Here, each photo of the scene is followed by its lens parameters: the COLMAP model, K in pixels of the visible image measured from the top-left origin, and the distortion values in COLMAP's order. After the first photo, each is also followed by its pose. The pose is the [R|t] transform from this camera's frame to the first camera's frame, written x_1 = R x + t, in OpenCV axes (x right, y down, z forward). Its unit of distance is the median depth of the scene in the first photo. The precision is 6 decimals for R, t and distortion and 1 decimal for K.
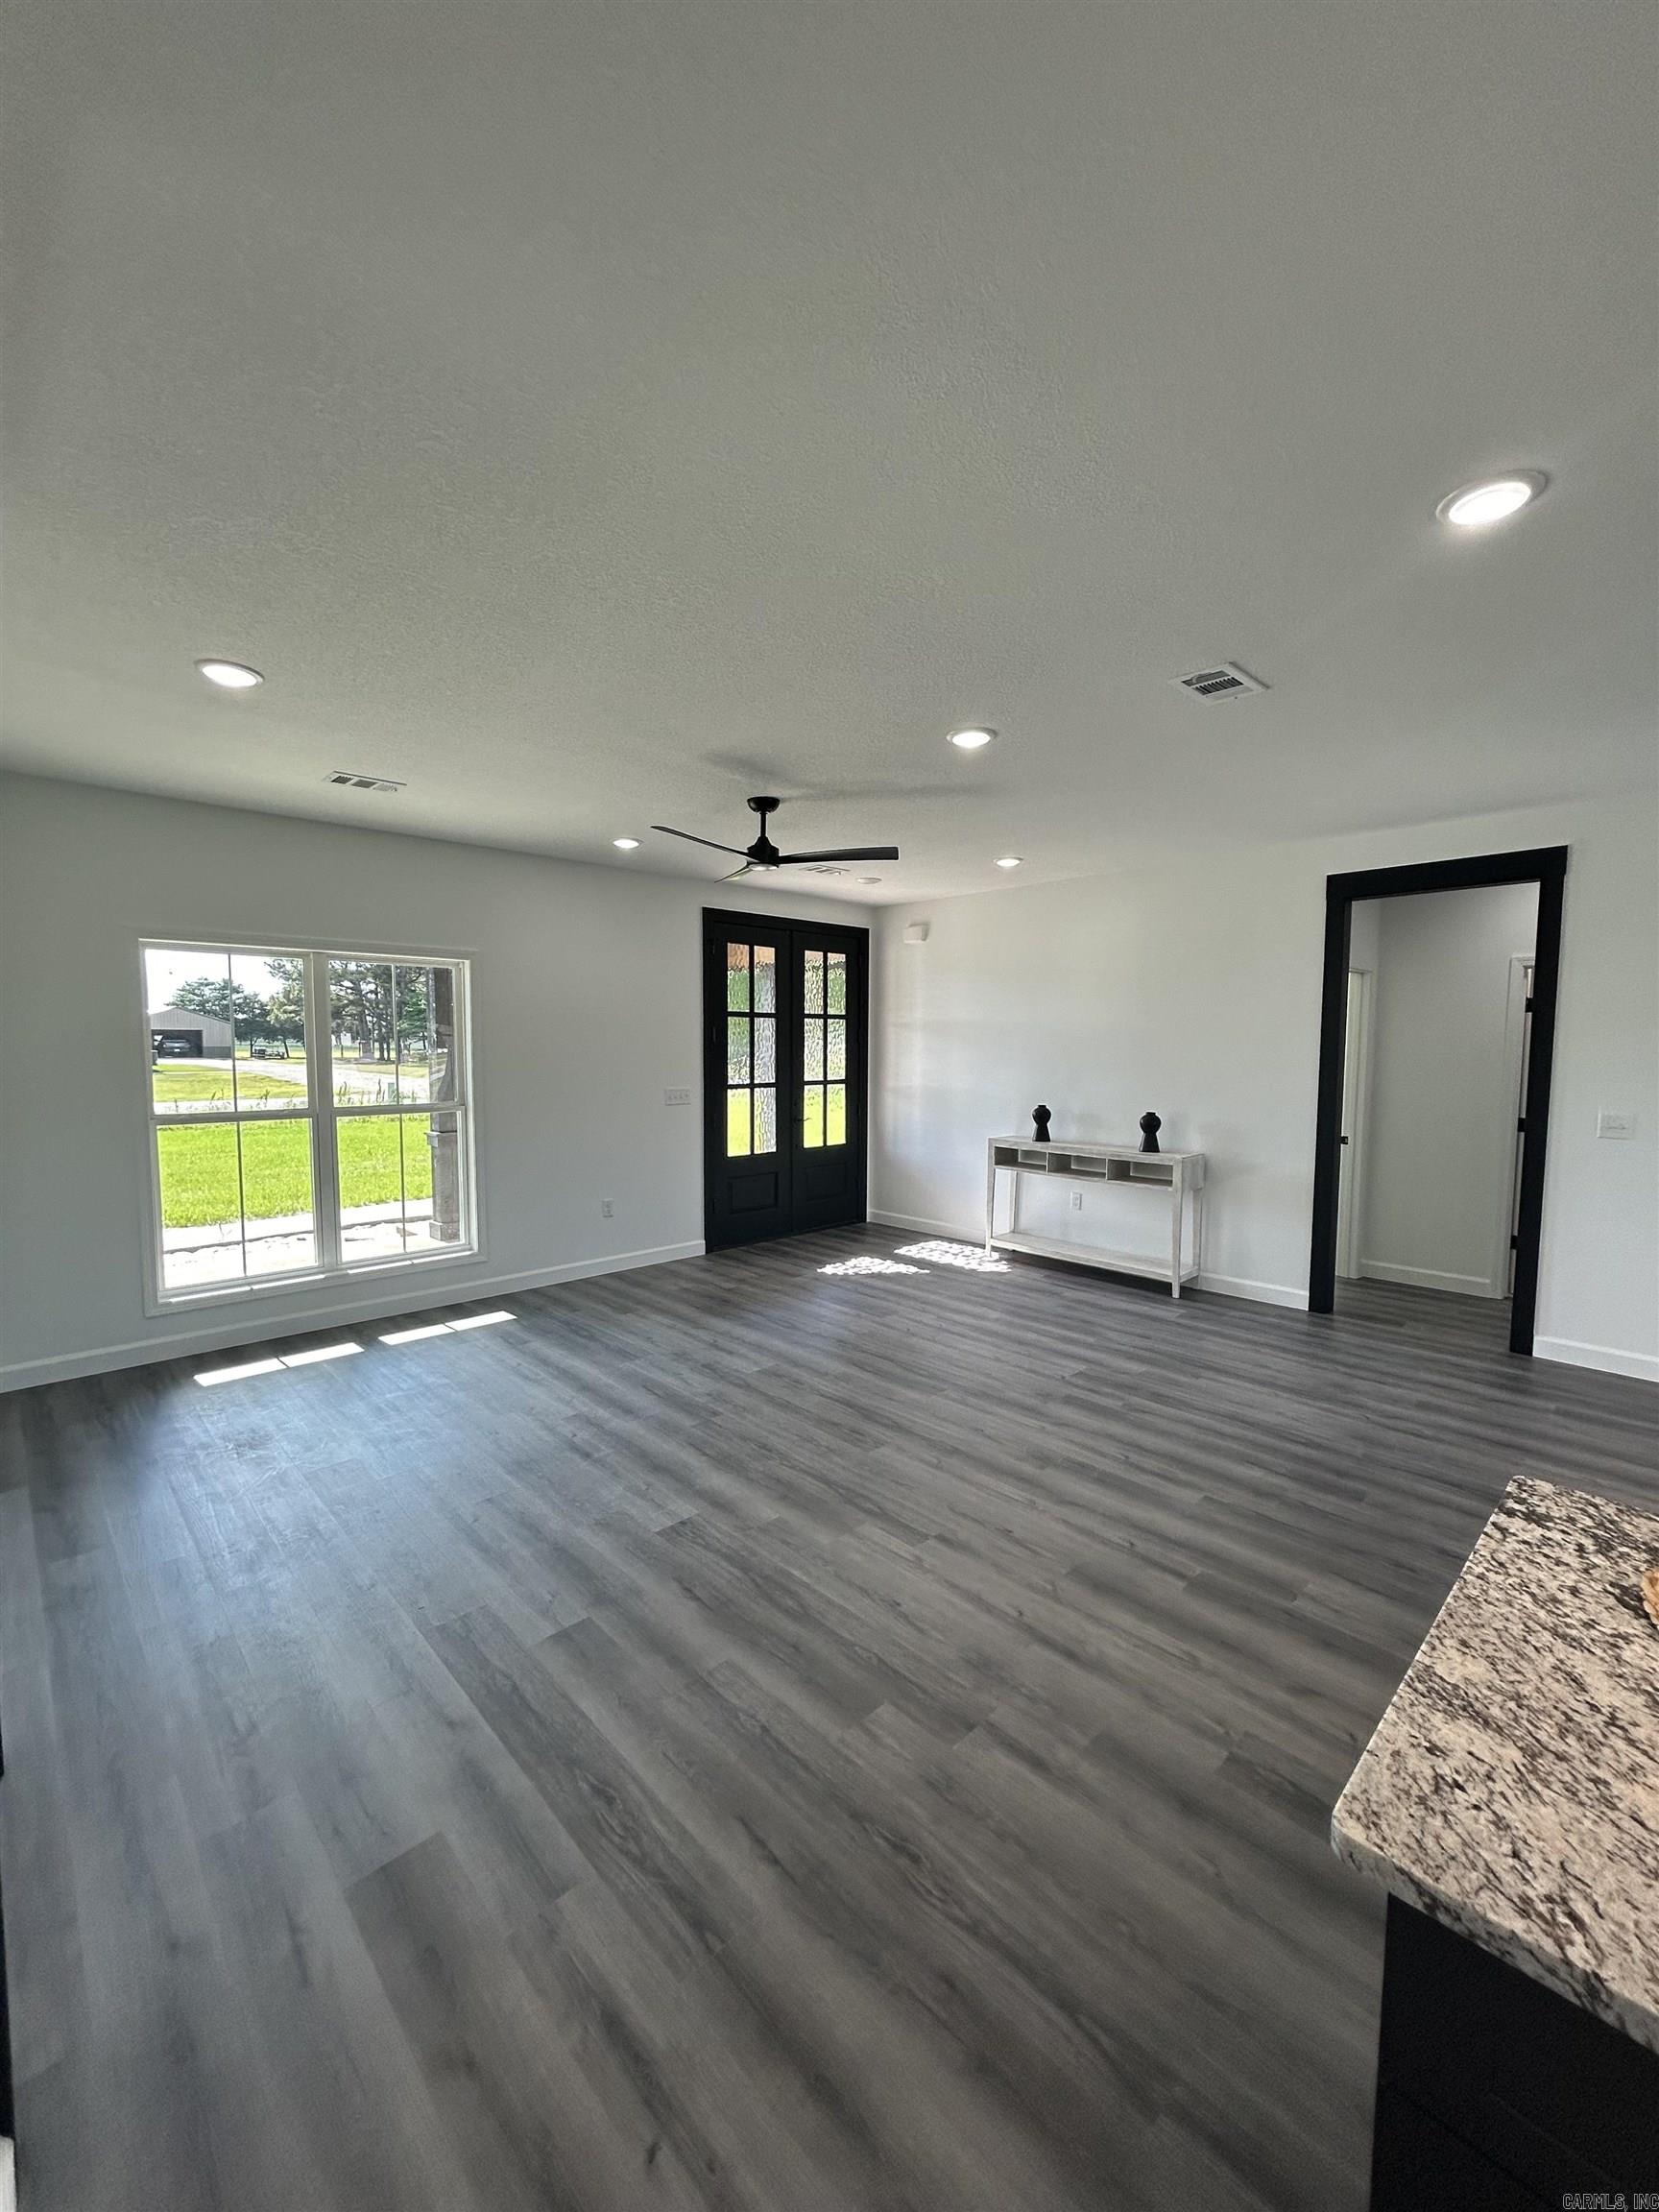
lens RADIAL K [[882.6, 0, 843.5], [0, 882.6, 1114.8], [0, 0, 1]] dist [-0.007313, 0.009439]
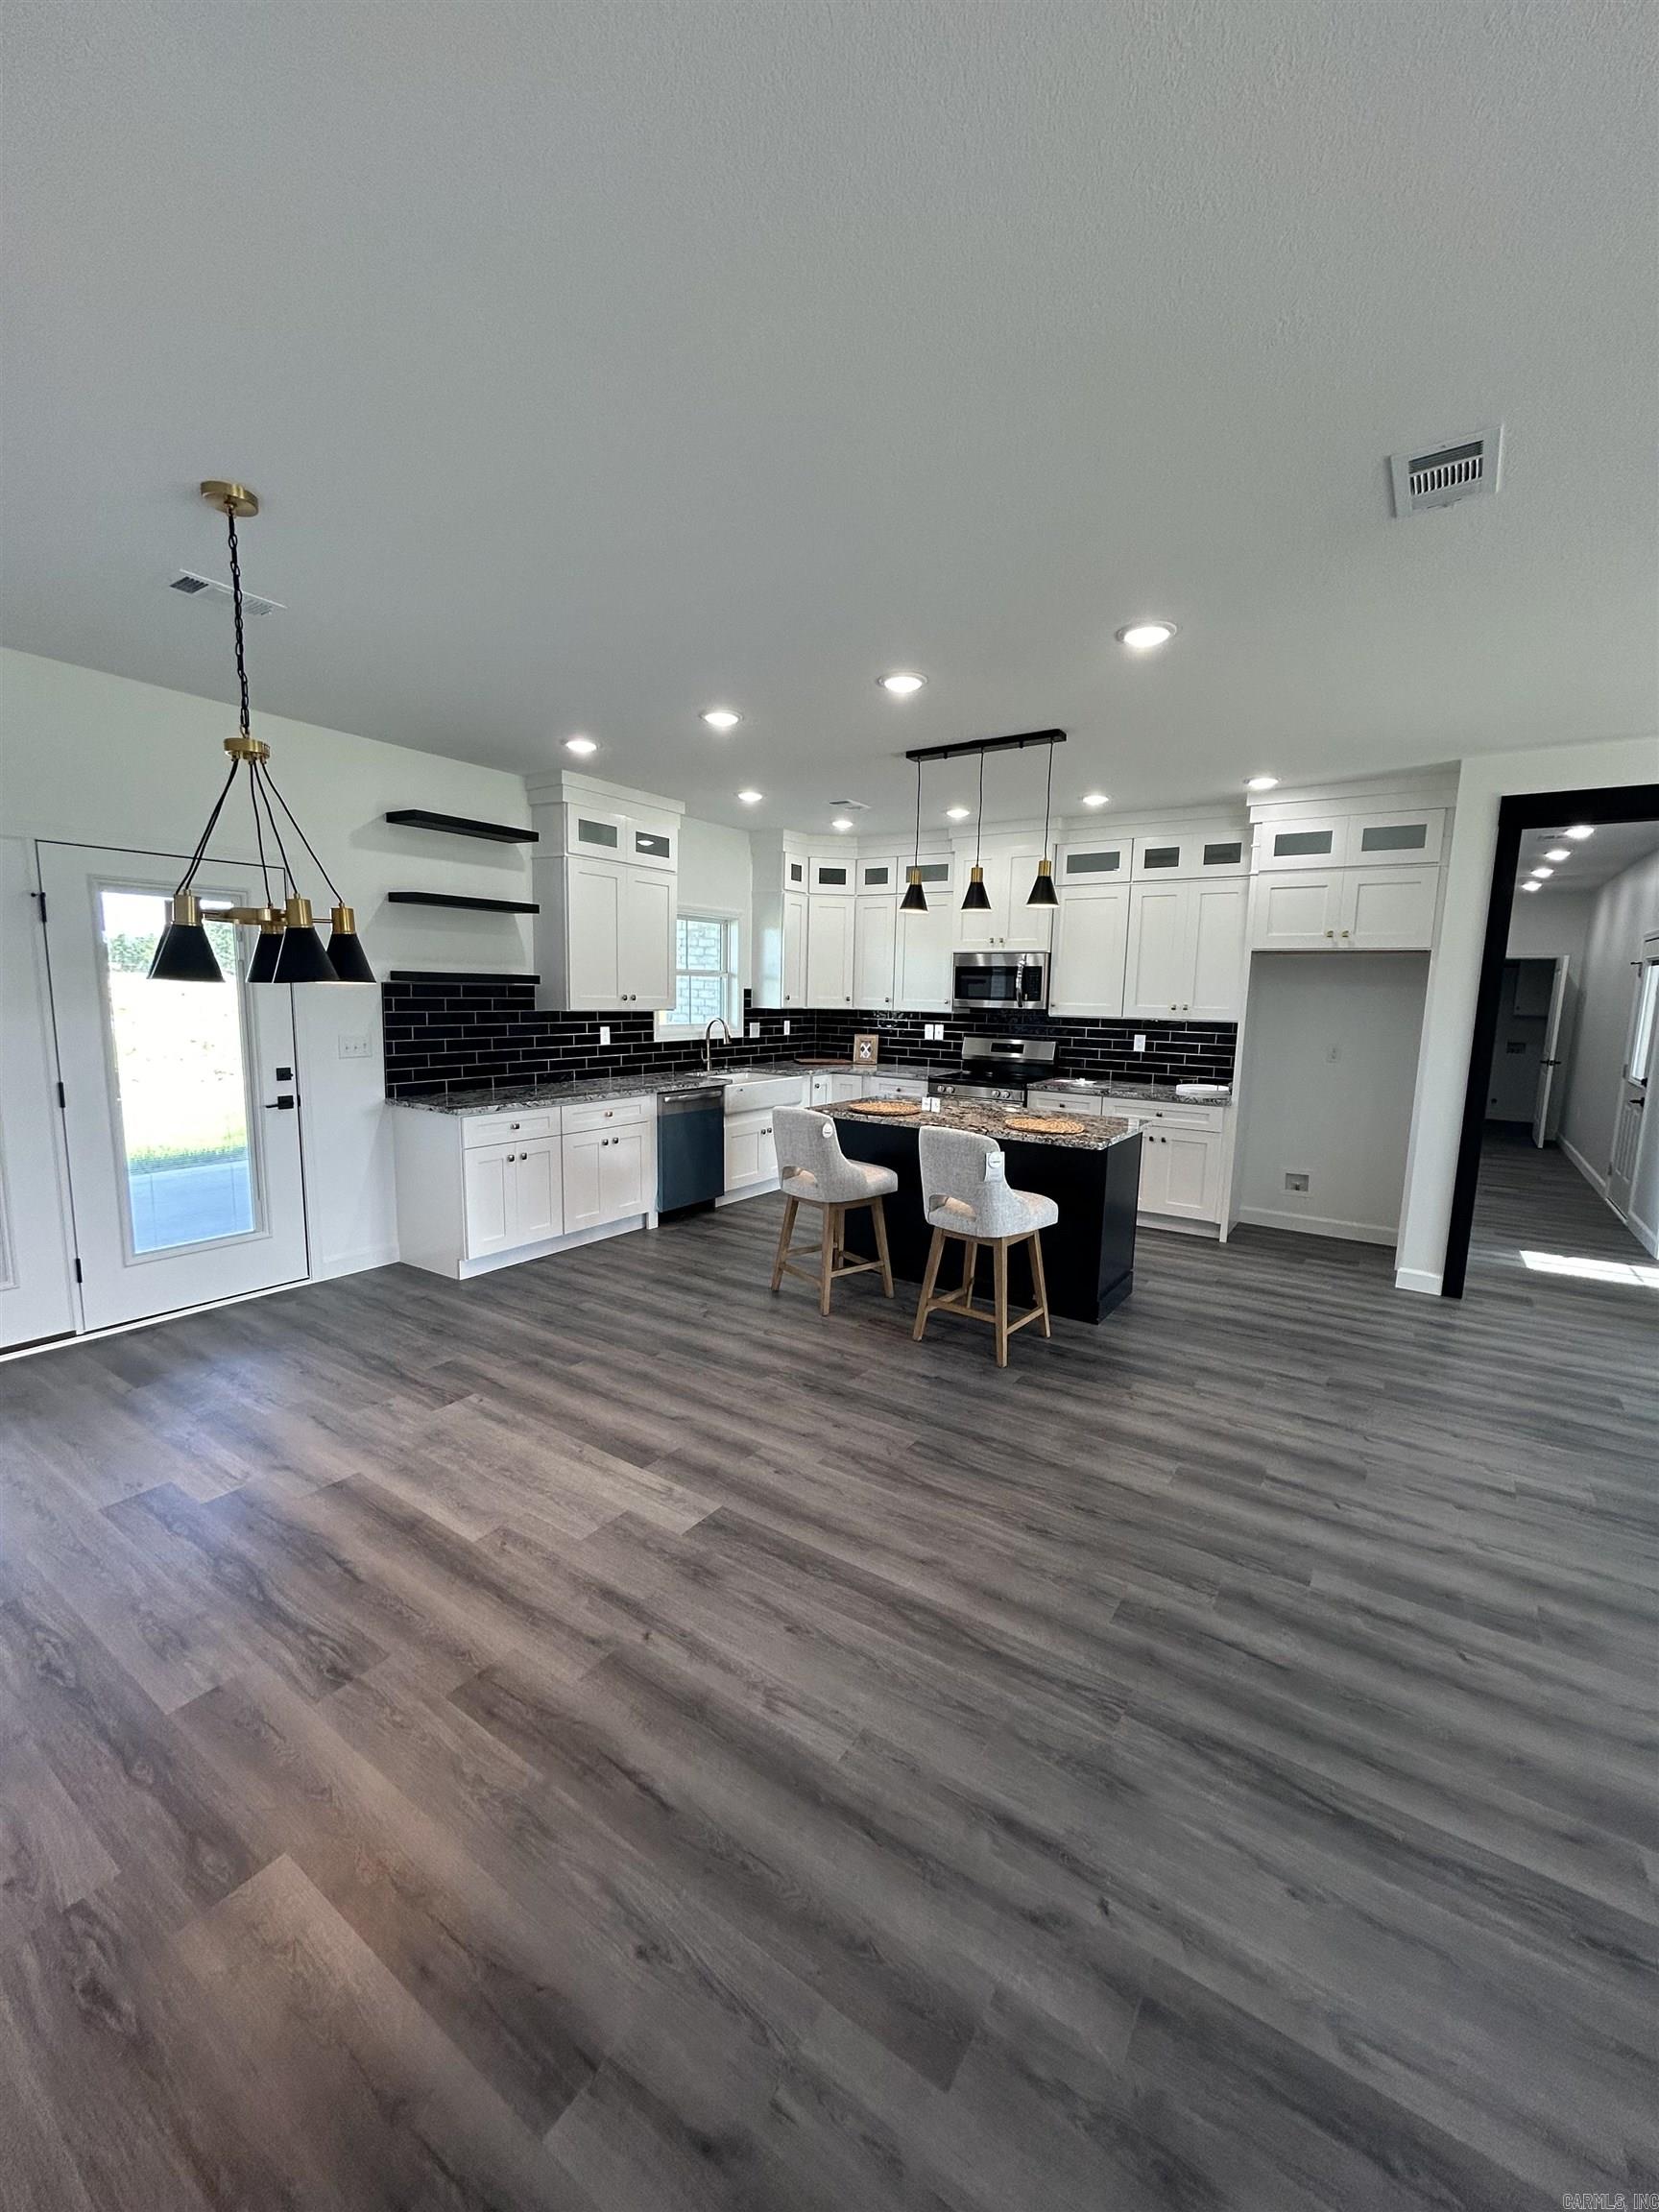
lens RADIAL K [[882.6, 0, 843.5], [0, 882.6, 1114.8], [0, 0, 1]] dist [-0.007313, 0.009439]
pose [[-0.977469, 0.002592, -0.211061, 1.054005], [-0.043026, 0.976483, 0.211256, -0.116057], [0.206645, 0.215578, -0.954371, 1.704879]]
